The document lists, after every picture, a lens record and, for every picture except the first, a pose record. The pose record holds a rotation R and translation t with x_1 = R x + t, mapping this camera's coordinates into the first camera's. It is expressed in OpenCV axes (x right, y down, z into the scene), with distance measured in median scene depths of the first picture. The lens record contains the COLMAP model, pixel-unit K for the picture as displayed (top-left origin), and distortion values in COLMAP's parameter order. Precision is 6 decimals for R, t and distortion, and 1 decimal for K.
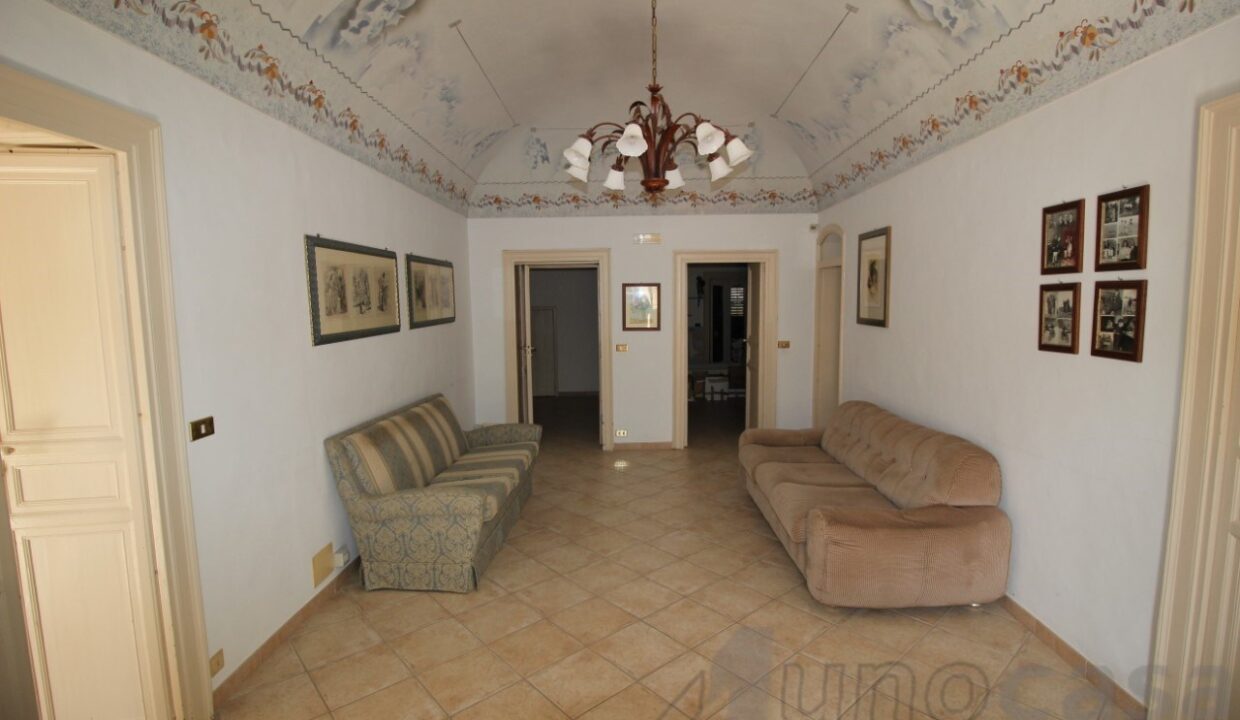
lens RADIAL K [[575.6, 0, 622.2], [0, 575.6, 361.5], [0, 0, 1]] dist [-0.007770, -0.006575]
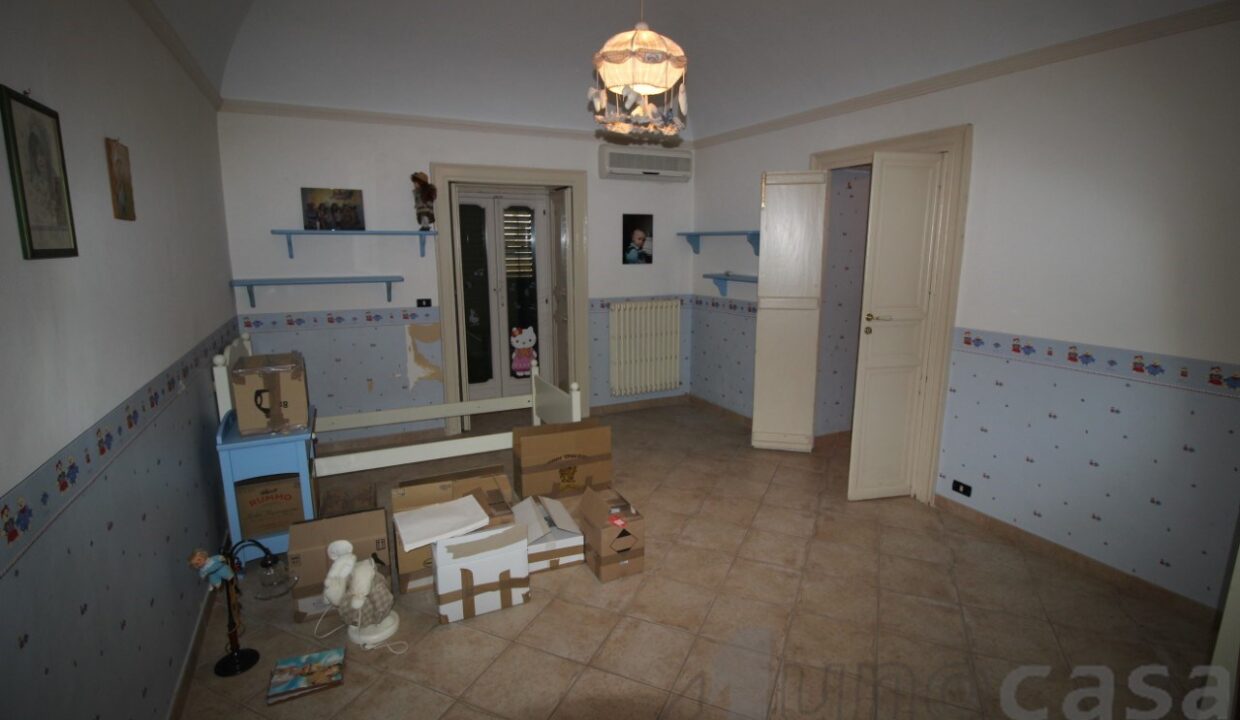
lens RADIAL K [[575.6, 0, 622.7], [0, 575.6, 355.7], [0, 0, 1]] dist [-0.007770, -0.006575]
pose [[0.918148, -0.067895, 0.390379, 0.126993], [0.039345, 0.995963, 0.080682, -0.068026], [-0.394281, -0.058718, 0.917112, 0.742765]]
